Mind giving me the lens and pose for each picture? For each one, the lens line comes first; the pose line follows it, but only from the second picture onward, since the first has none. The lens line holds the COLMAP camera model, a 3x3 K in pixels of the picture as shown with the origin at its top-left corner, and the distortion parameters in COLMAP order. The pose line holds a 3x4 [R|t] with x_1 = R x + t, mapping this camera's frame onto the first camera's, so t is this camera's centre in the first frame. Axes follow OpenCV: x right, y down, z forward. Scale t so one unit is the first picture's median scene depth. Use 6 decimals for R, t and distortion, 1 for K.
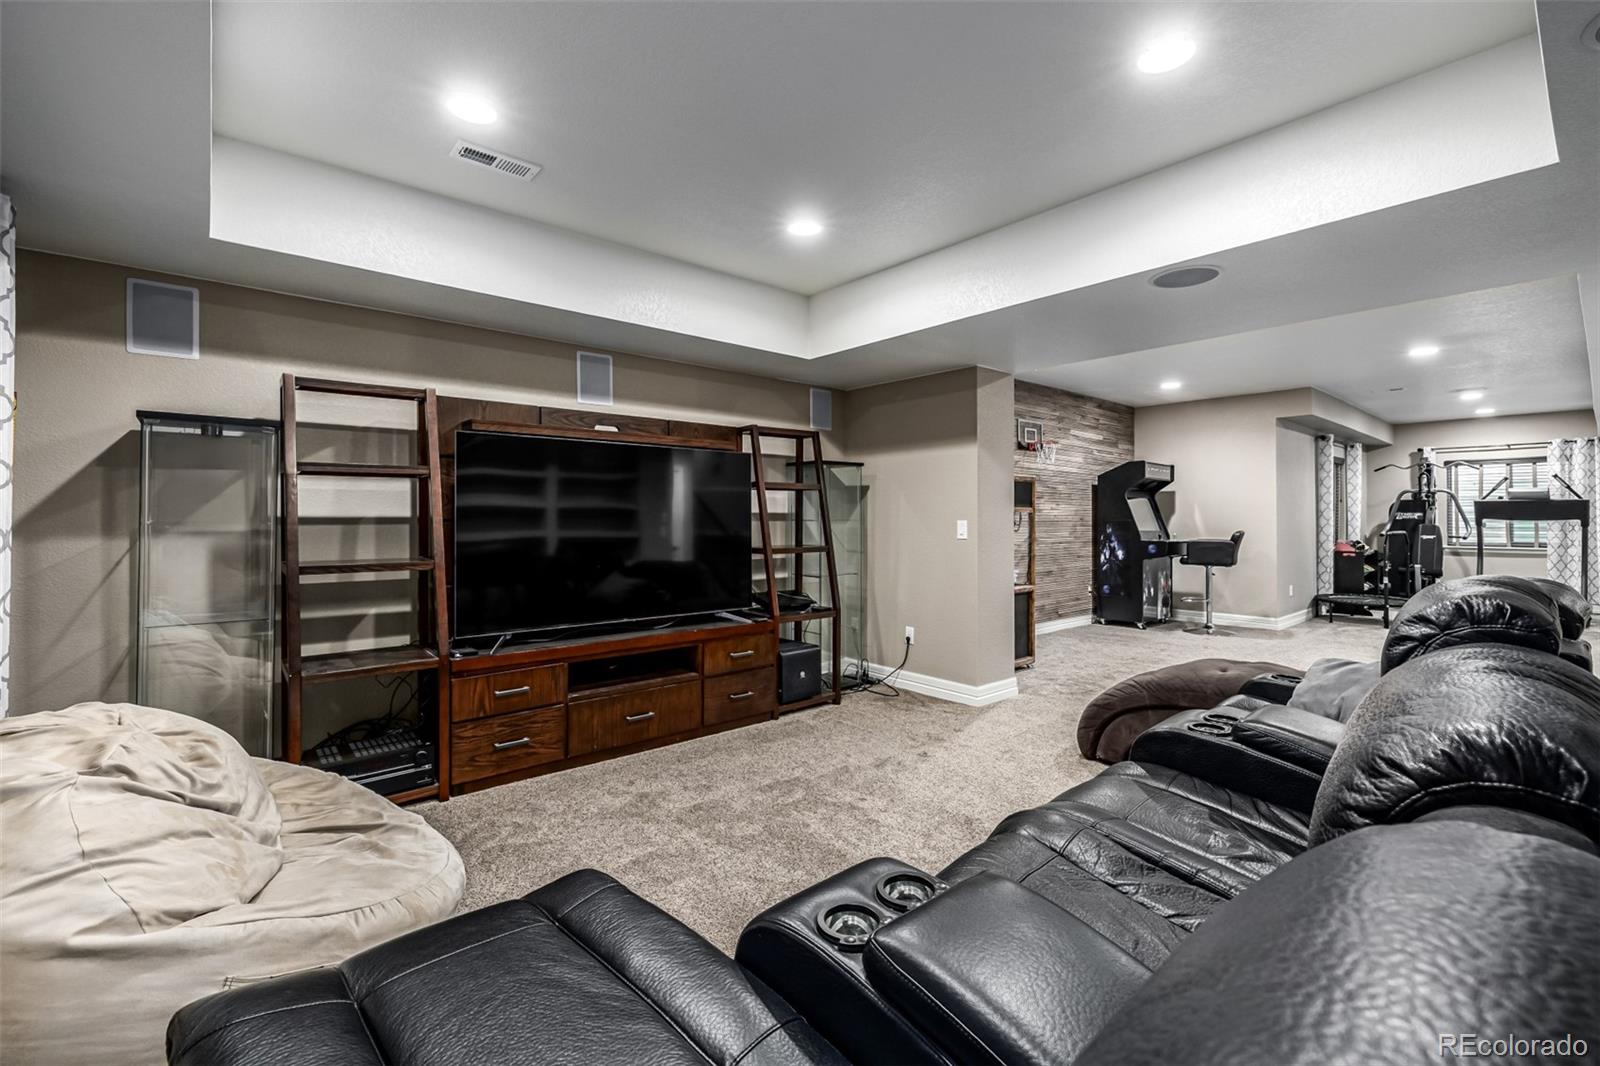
lens RADIAL K [[688.4, 0, 799.3], [0, 688.4, 524.4], [0, 0, 1]] dist [-0.000235, -0.000960]
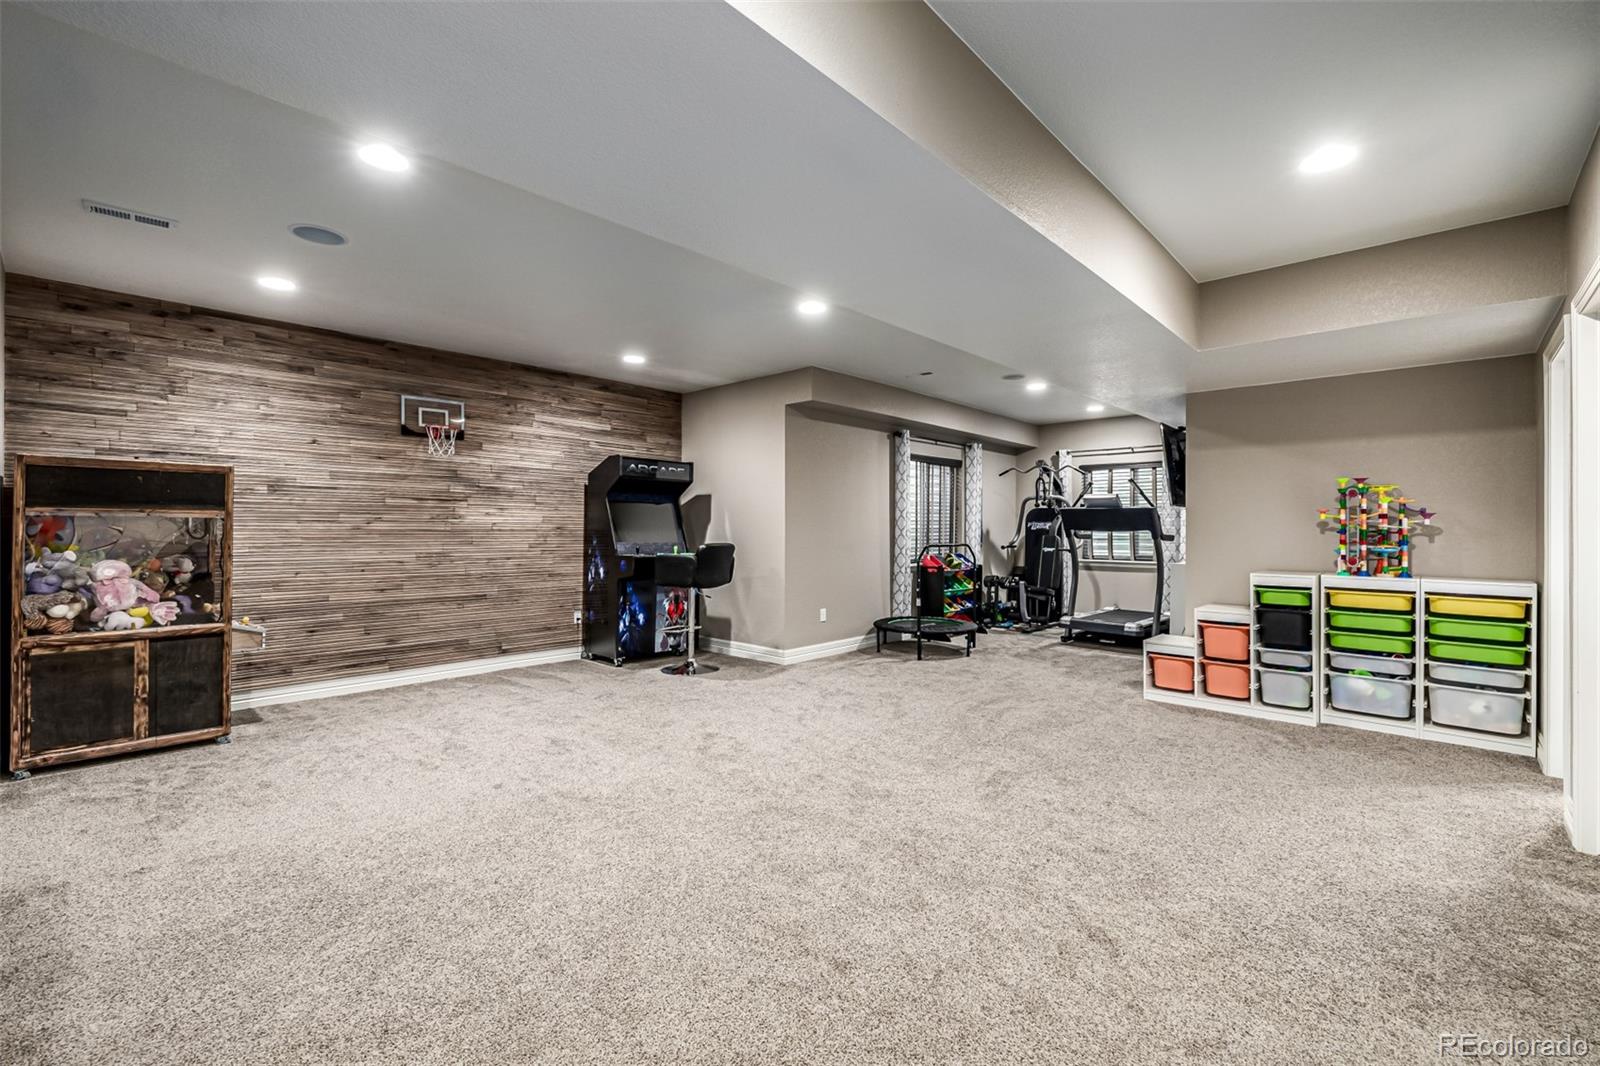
lens RADIAL K [[688.4, 0, 801.1], [0, 688.4, 531.6], [0, 0, 1]] dist [-0.000235, -0.000960]
pose [[0.993809, 0.002022, 0.111088, 0.576098], [-0.001520, 0.999988, -0.004603, -0.000370], [-0.111096, 0.004405, 0.993800, 0.172060]]
